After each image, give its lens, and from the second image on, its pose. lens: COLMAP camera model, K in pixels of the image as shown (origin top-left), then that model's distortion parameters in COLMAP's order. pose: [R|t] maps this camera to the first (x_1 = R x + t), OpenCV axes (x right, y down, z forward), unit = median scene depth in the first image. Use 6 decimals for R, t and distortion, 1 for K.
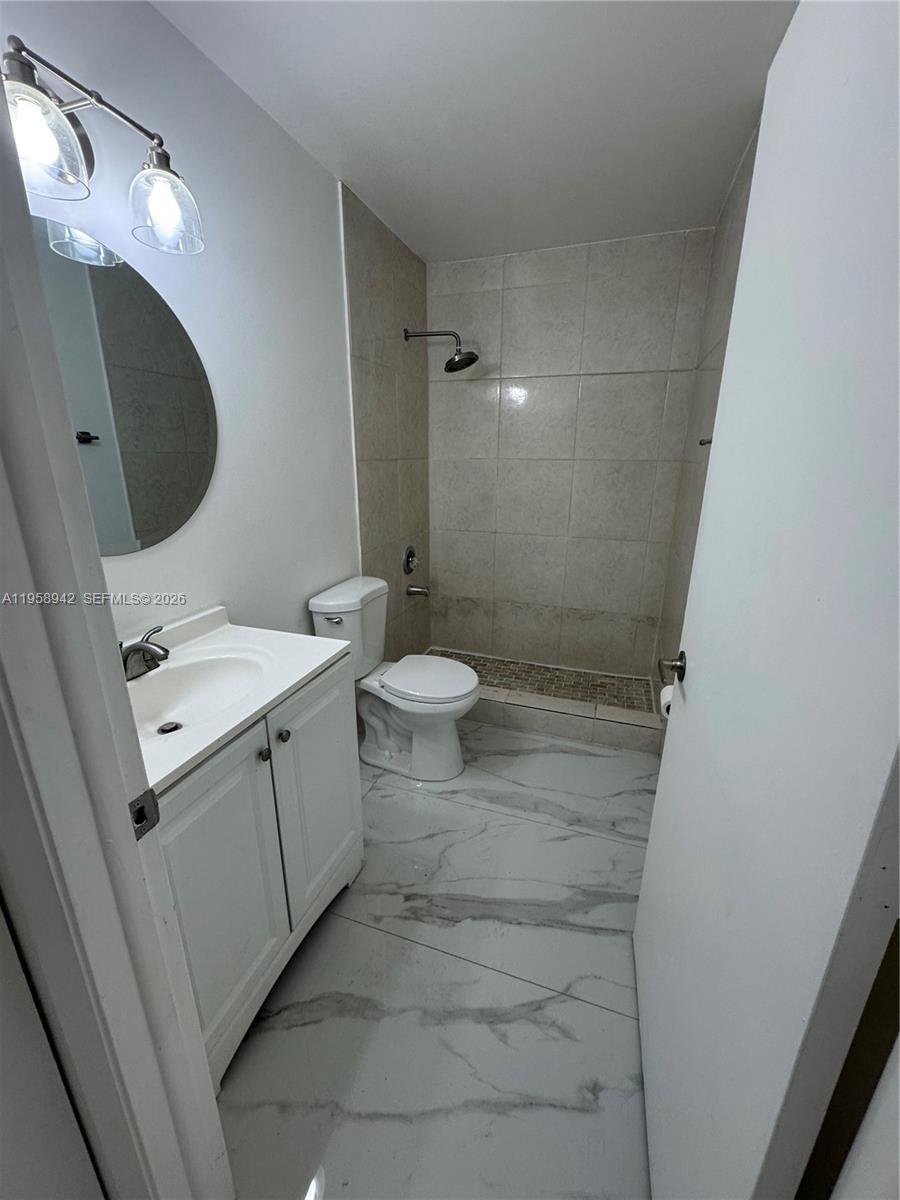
lens RADIAL K [[478.9, 0, 450.0], [0, 478.9, 600.0], [0, 0, 1]] dist [-0.001356, 0.000420]
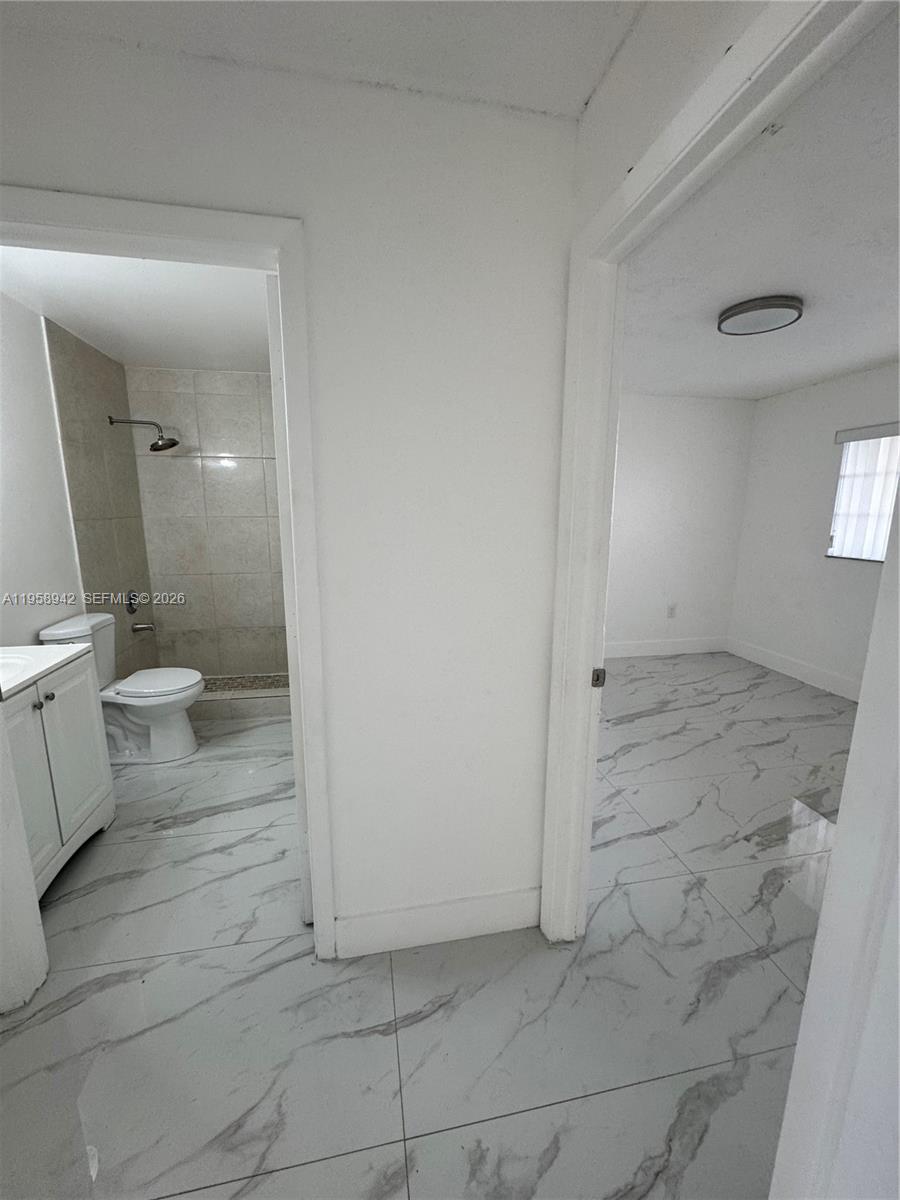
lens RADIAL K [[478.9, 0, 450.0], [0, 478.9, 600.0], [0, 0, 1]] dist [-0.001356, 0.000420]
pose [[0.867219, -0.094376, 0.488901, 0.023582], [0.145269, 0.987112, -0.067130, 0.134203], [-0.476264, 0.129239, 0.869753, -0.502309]]
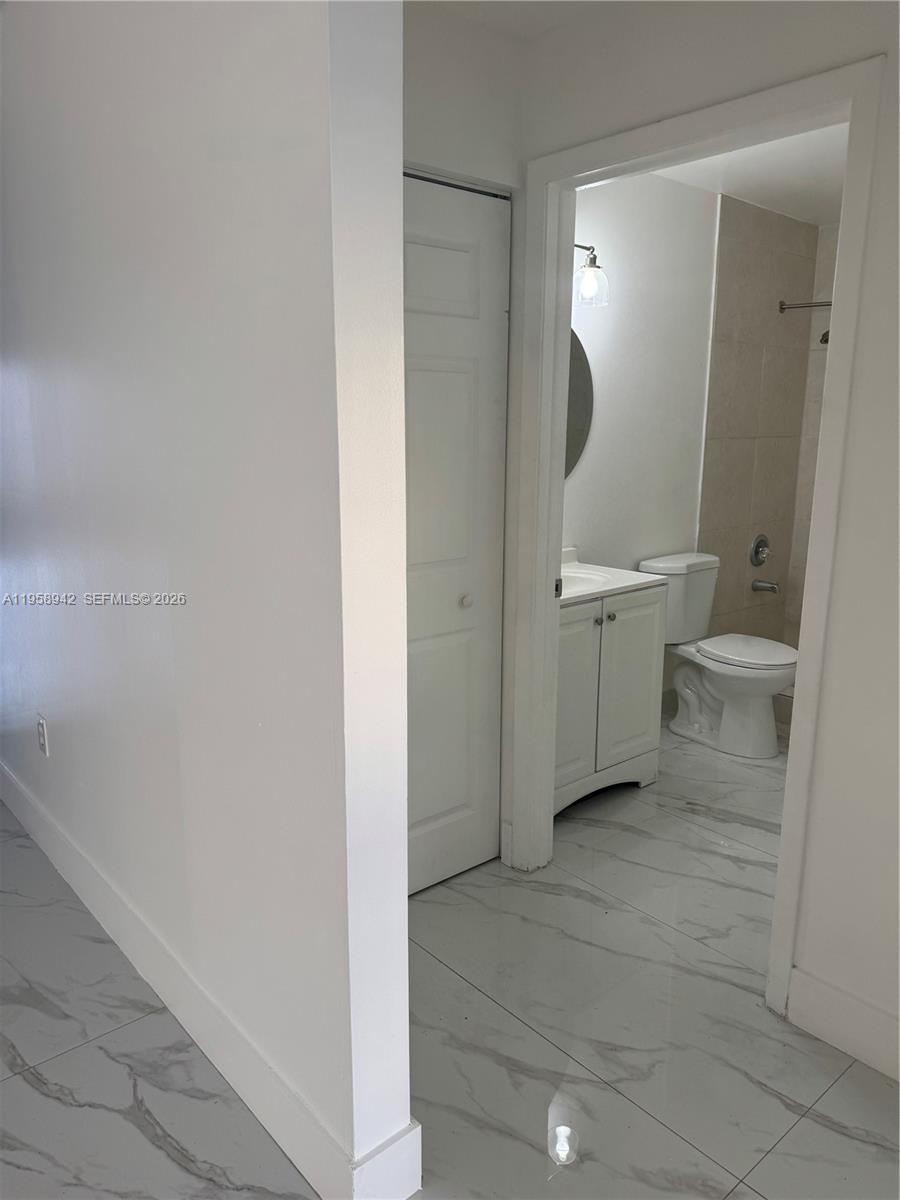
lens RADIAL K [[843.2, 0, 450.0], [0, 843.2, 600.0], [0, 0, 1]] dist [0.101088, -0.099241]
pose [[0.863623, 0.101131, -0.493890, 0.266015], [-0.148239, 0.987305, -0.057048, 0.231445], [0.481850, 0.122482, 0.867651, -0.793401]]
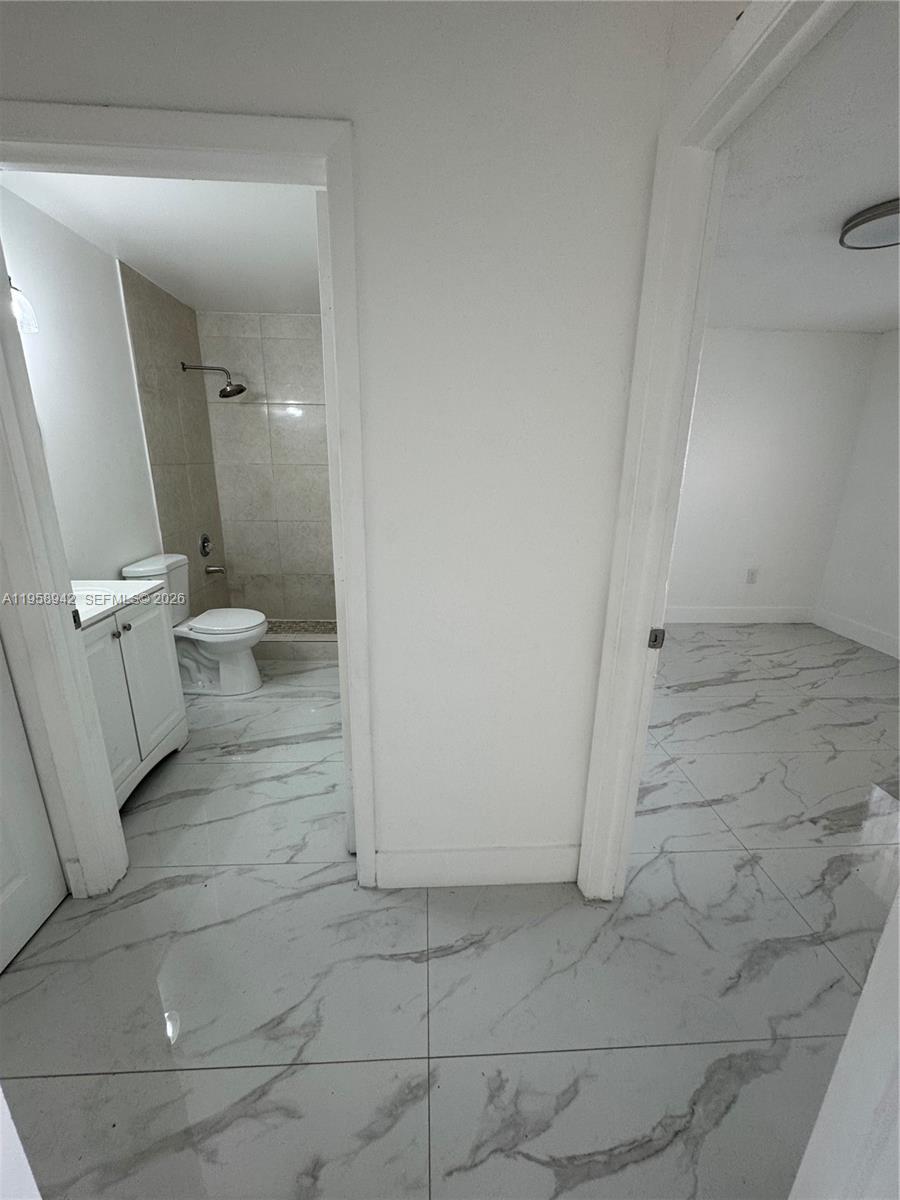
lens RADIAL K [[479.5, 0, 450.0], [0, 479.5, 600.0], [0, 0, 1]] dist [-0.000208, -0.000046]
pose [[0.926904, -0.094427, 0.363225, 0.049847], [0.099151, 0.995056, 0.005662, 0.146495], [-0.361964, 0.030766, 0.931684, -0.489702]]
